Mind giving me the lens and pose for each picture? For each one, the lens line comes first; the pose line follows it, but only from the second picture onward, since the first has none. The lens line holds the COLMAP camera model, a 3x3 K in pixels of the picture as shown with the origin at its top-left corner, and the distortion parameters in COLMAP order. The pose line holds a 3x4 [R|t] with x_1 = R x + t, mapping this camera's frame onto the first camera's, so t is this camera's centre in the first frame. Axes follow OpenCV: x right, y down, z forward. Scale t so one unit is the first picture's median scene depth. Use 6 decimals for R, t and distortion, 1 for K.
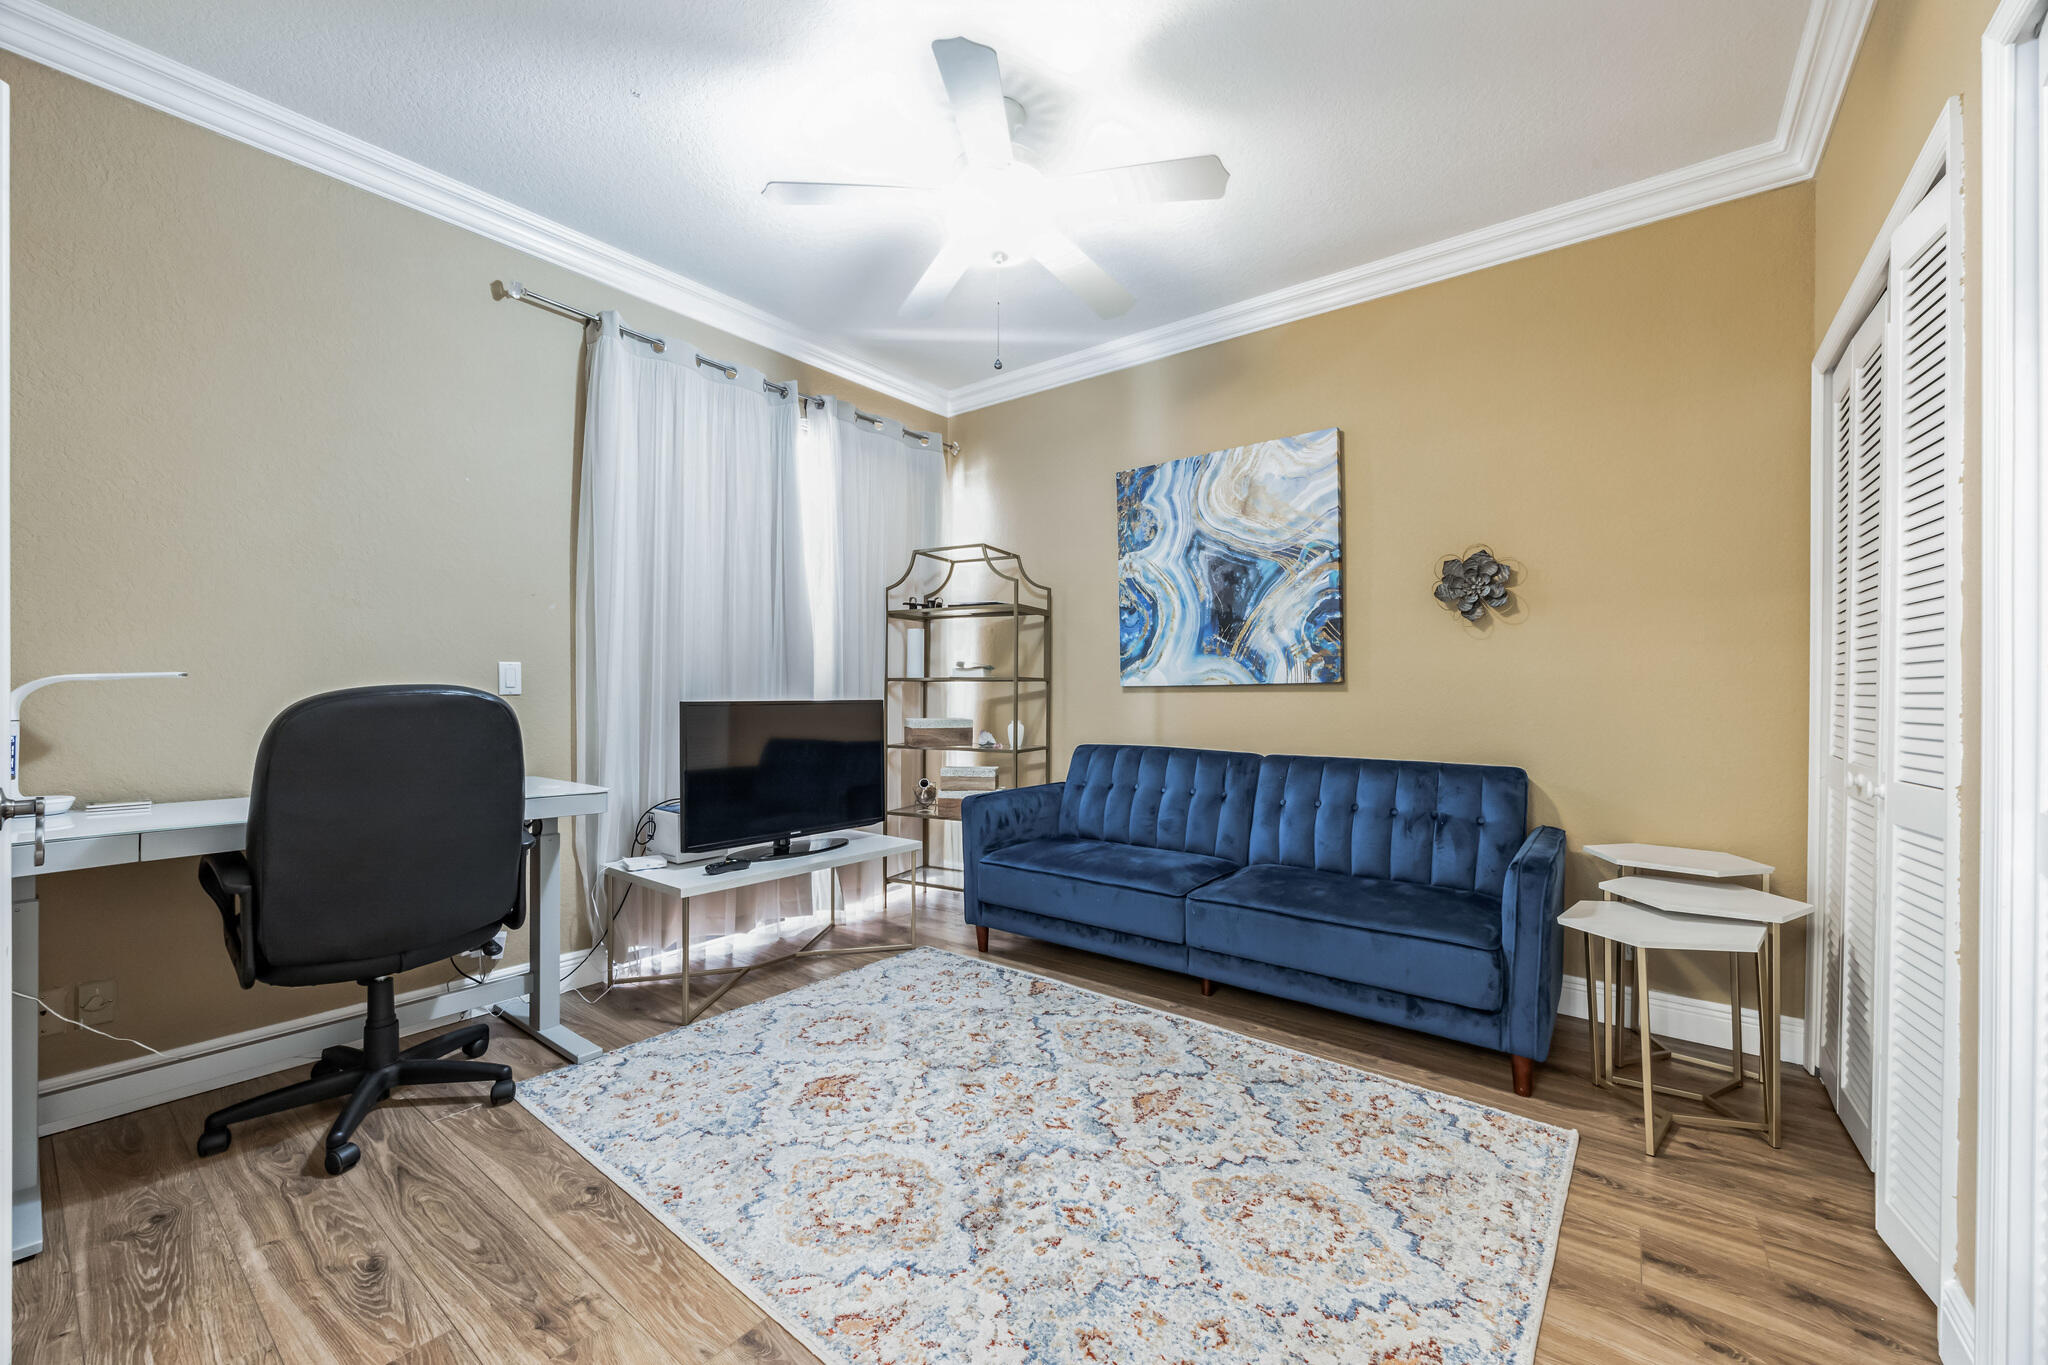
lens RADIAL K [[780.5, 0, 1031.0], [0, 780.5, 696.9], [0, 0, 1]] dist [-0.002013, 0.000137]
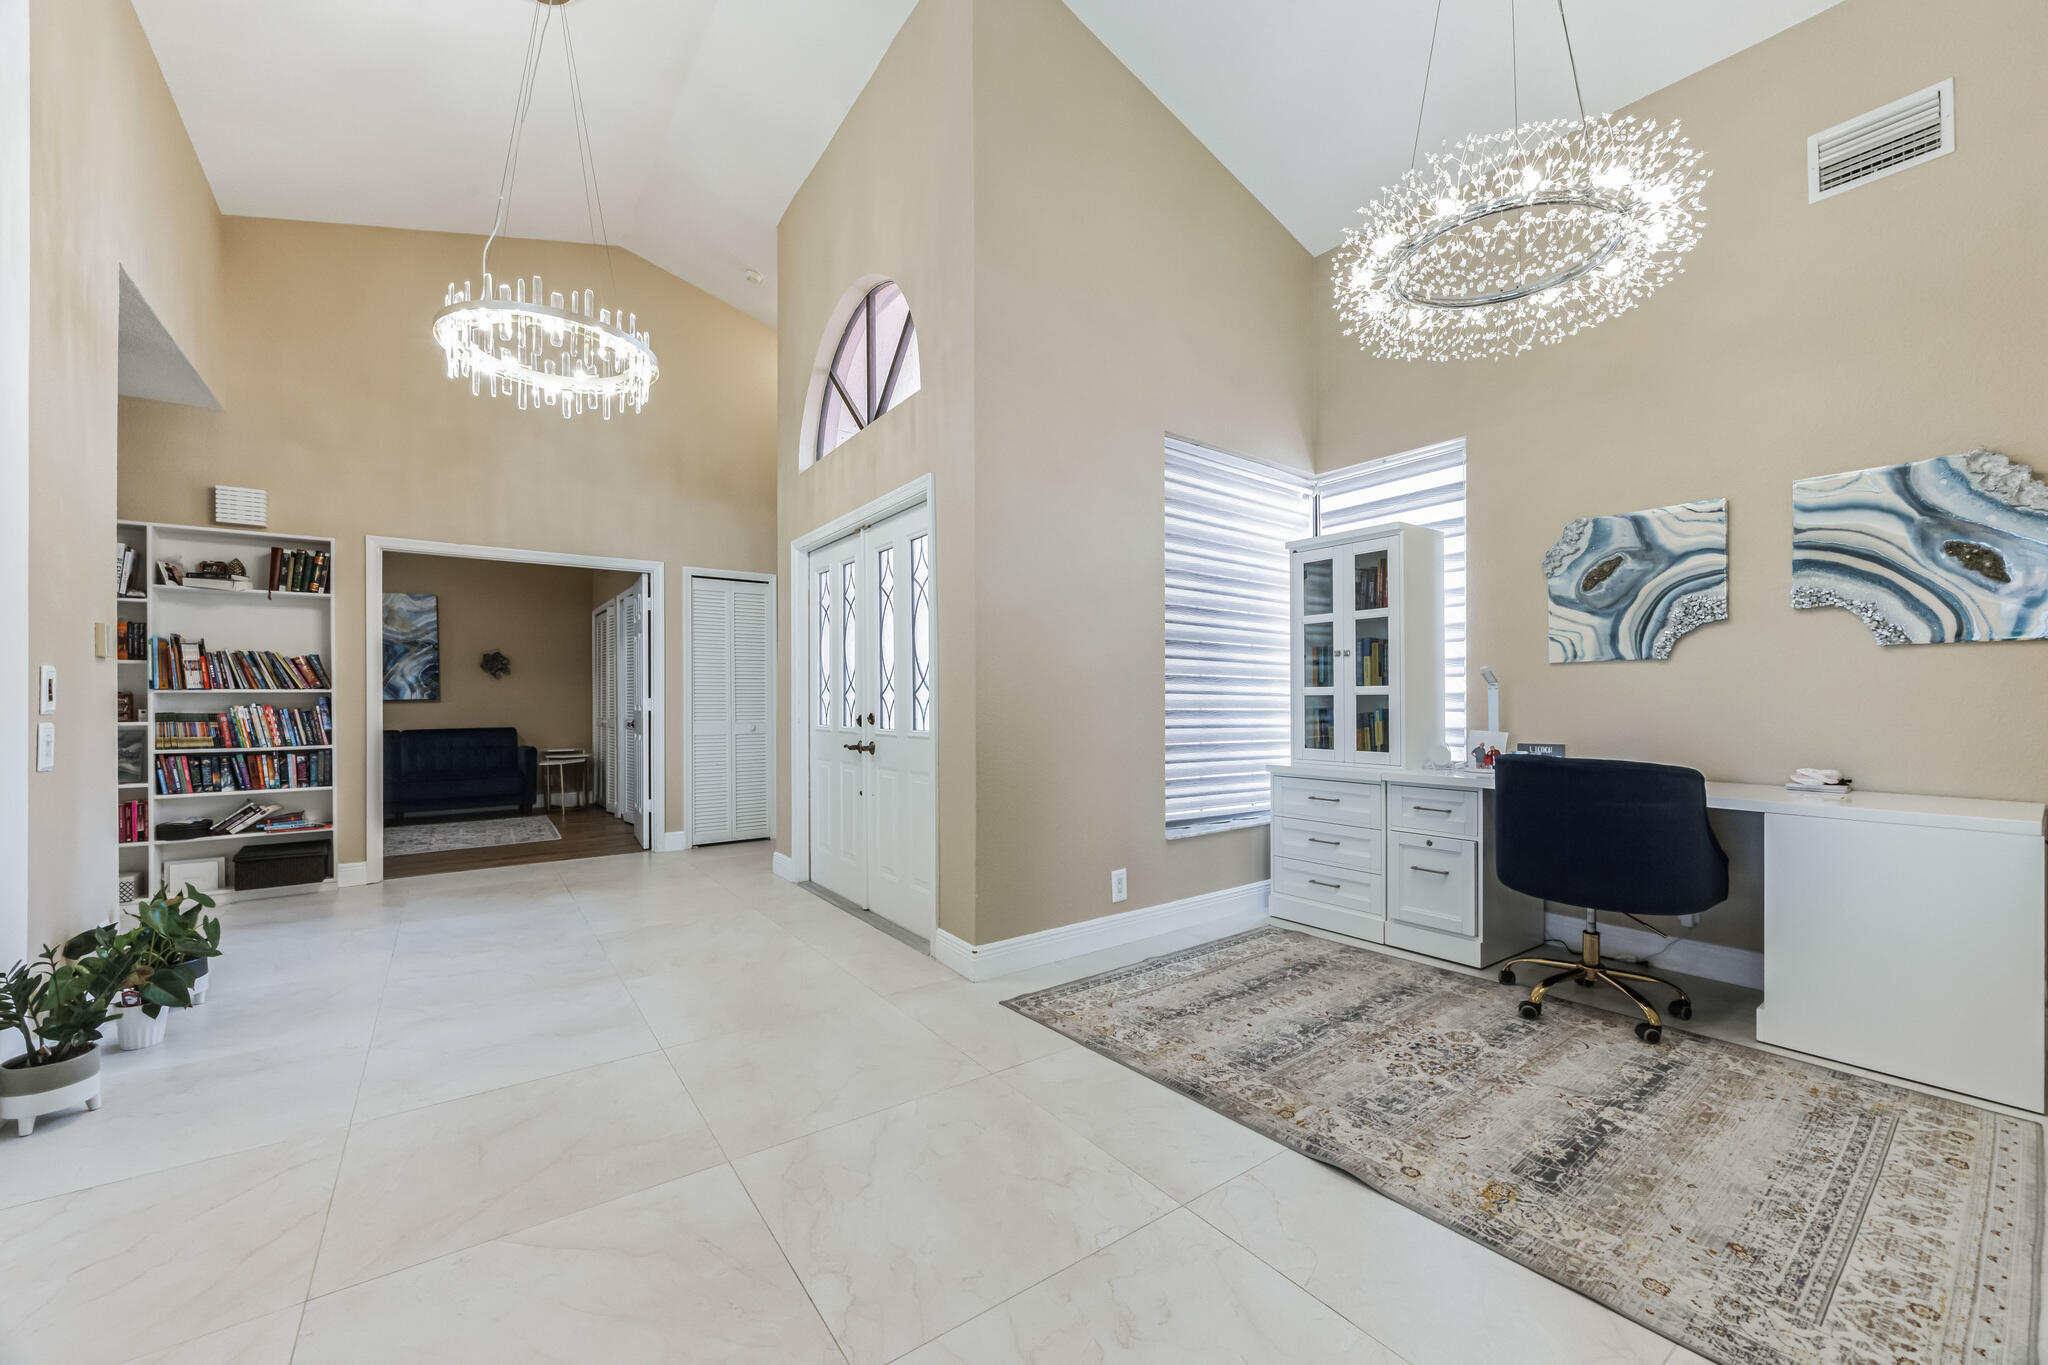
lens RADIAL K [[780.5, 0, 1025.6], [0, 780.5, 698.4], [0, 0, 1]] dist [-0.002013, 0.000137]
pose [[0.268341, -0.009113, 0.963281, -1.461843], [0.016032, 0.999859, 0.004993, -0.002841], [-0.963190, 0.014103, 0.268450, -1.429502]]
